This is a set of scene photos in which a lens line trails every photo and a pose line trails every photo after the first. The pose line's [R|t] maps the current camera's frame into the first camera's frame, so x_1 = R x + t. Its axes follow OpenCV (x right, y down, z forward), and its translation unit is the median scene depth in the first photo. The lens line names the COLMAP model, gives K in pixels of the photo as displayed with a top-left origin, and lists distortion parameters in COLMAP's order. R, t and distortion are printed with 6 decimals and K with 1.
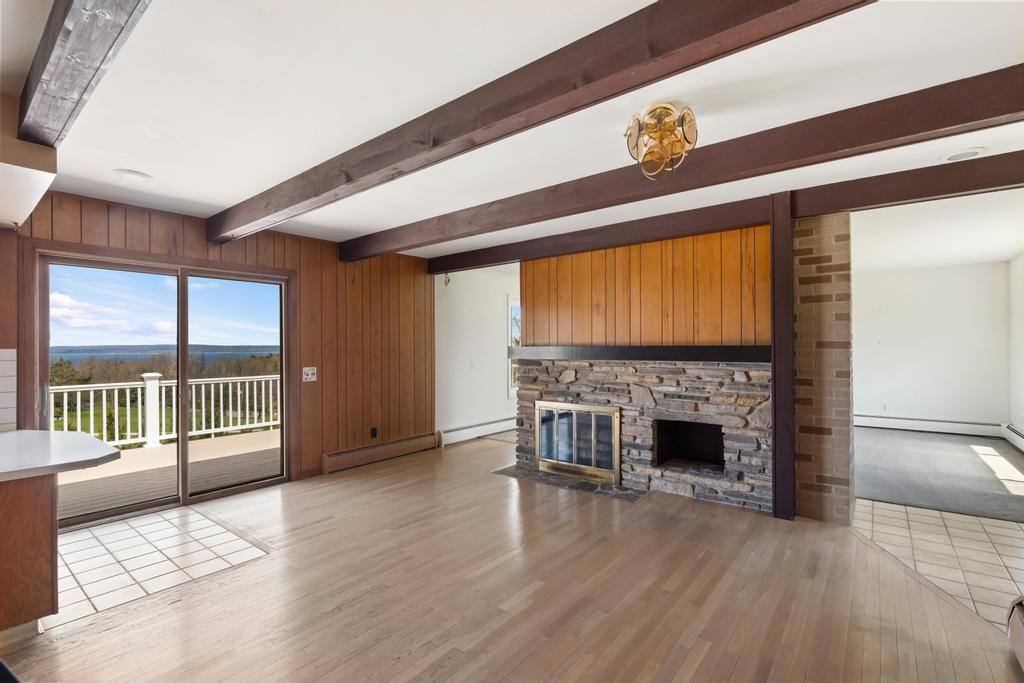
lens RADIAL K [[472.9, 0, 508.1], [0, 472.9, 345.3], [0, 0, 1]] dist [0.002300, -0.000159]
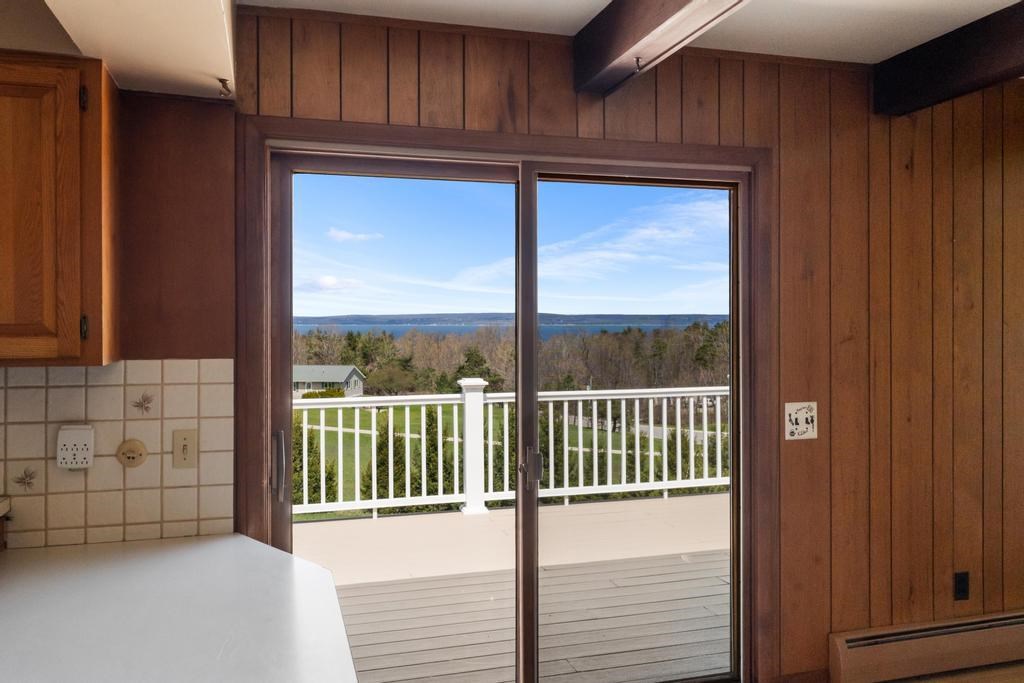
lens RADIAL K [[863.1, 0, 516.5], [0, 863.1, 332.4], [0, 0, 1]] dist [0.003740, 0.002317]
pose [[0.825403, 0.012636, -0.564402, -0.216681], [-0.001339, 0.999790, 0.020425, -0.023289], [0.564542, -0.016103, 0.825247, 0.299701]]
